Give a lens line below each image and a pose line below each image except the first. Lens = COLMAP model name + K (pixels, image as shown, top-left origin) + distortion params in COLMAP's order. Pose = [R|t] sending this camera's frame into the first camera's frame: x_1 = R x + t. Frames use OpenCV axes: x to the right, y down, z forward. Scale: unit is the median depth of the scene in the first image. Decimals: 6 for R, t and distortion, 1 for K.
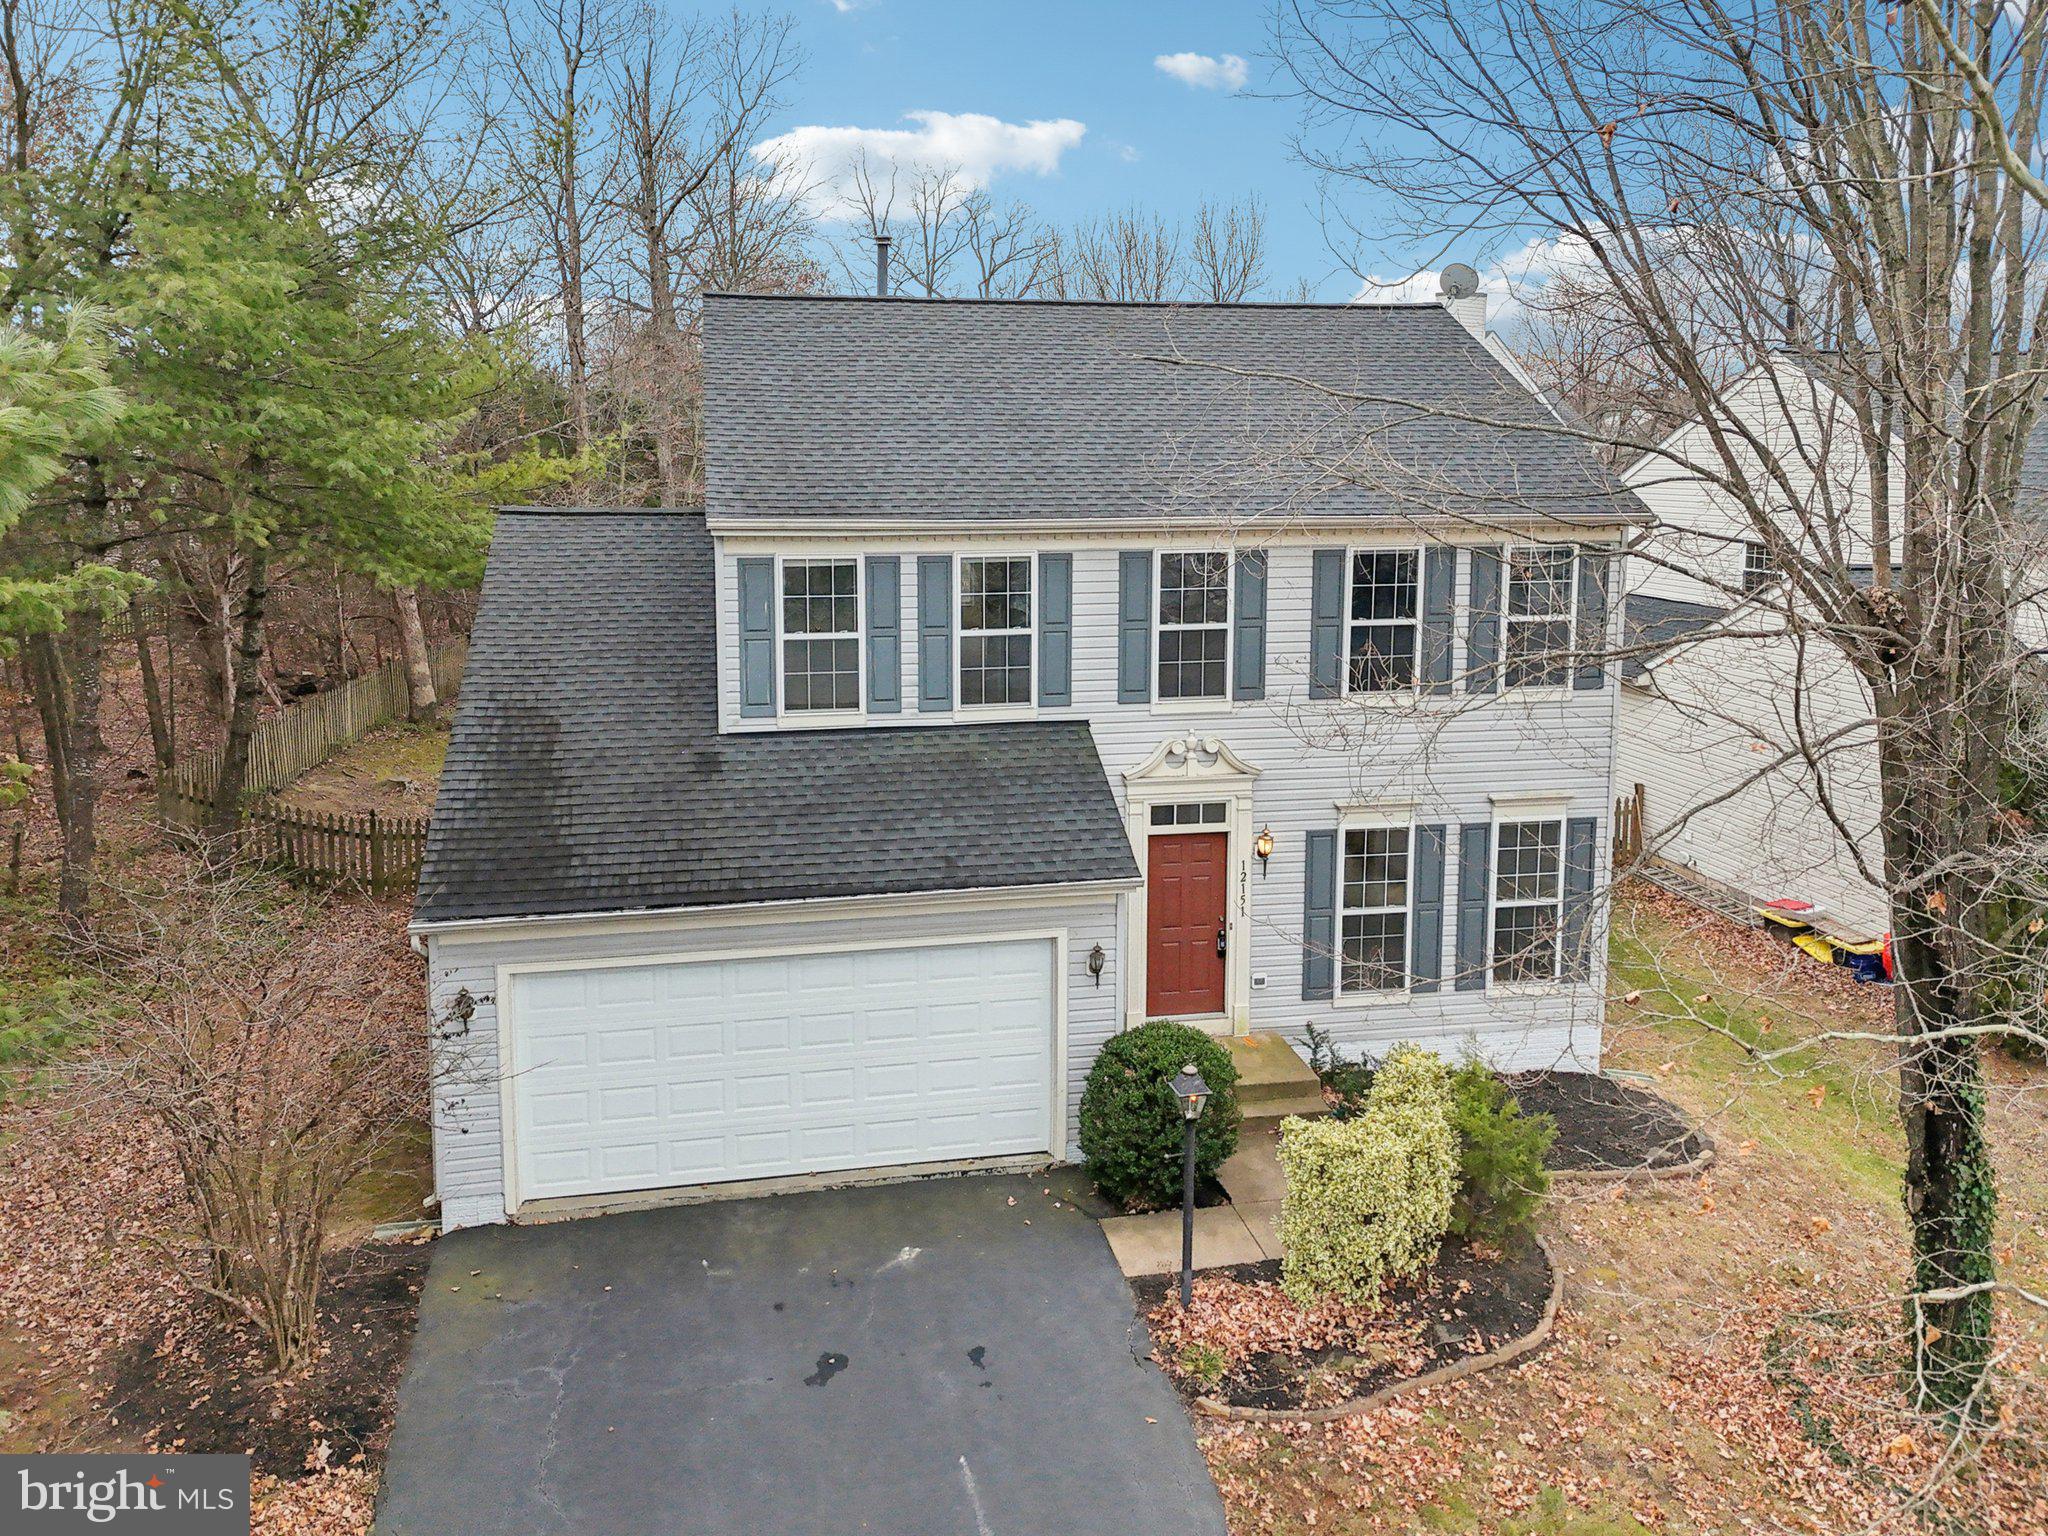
lens RADIAL K [[1460.0, 0, 1024.0], [0, 1460.0, 768.0], [0, 0, 1]] dist [0.055798, -0.041219]
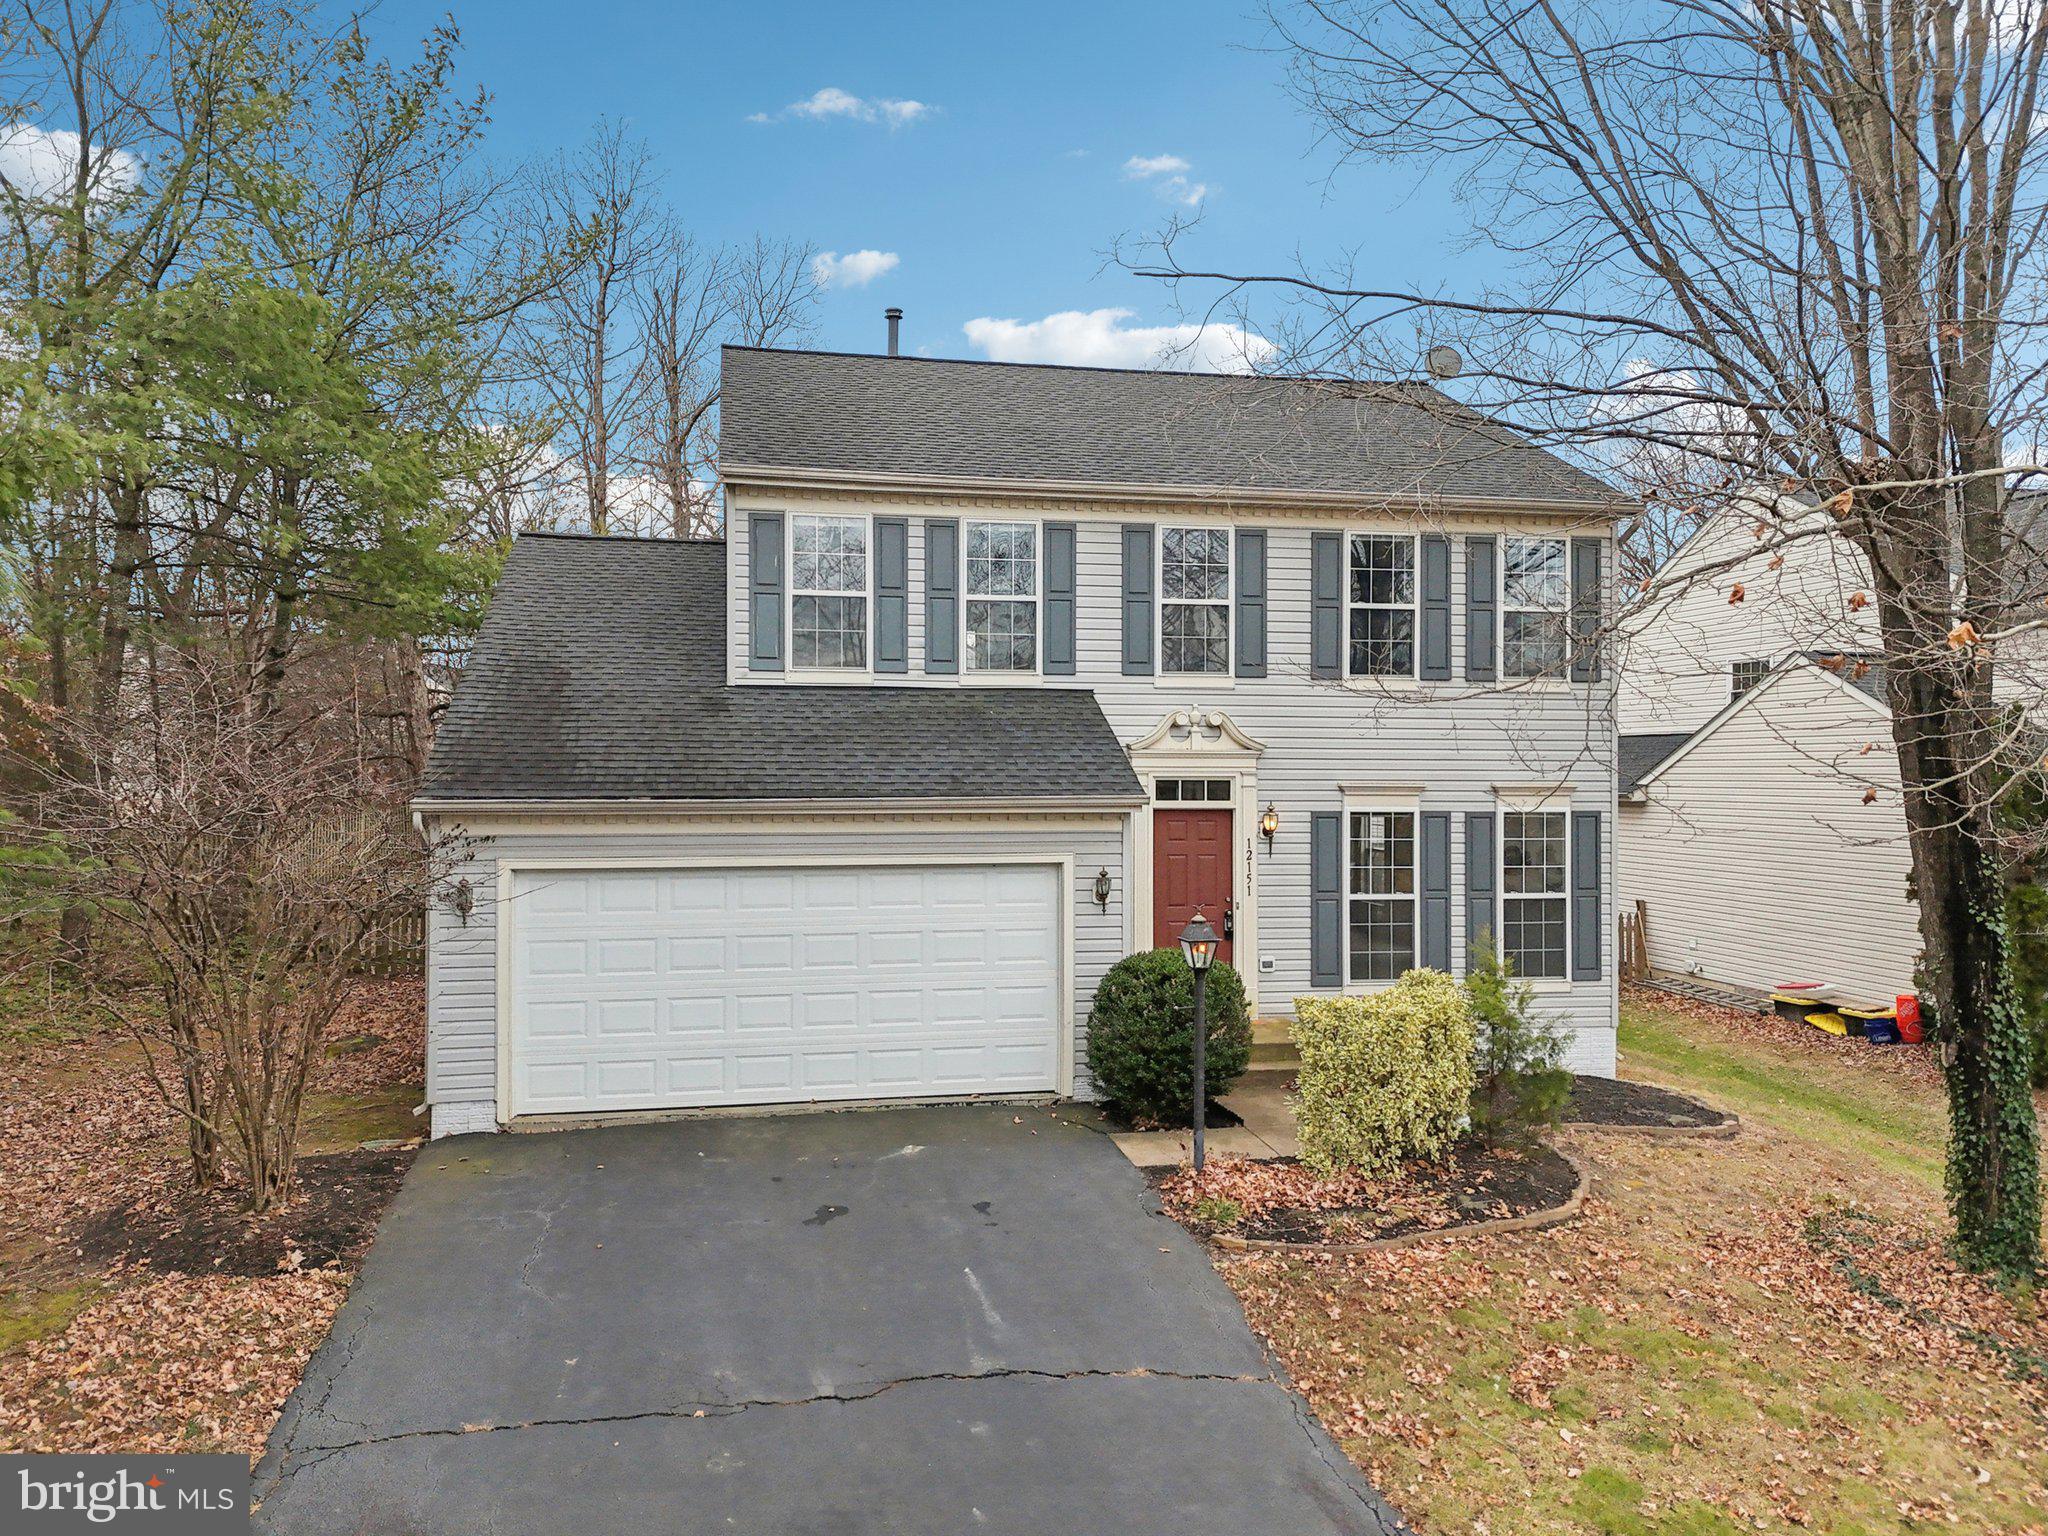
lens RADIAL K [[1438.0, 0, 1025.4], [0, 1438.0, 774.5], [0, 0, 1]] dist [0.057232, -0.043474]
pose [[0.999996, -0.002241, -0.001706, -0.001217], [0.002024, 0.993027, -0.117873, 0.169741], [0.001958, 0.117869, 0.993027, 0.021624]]
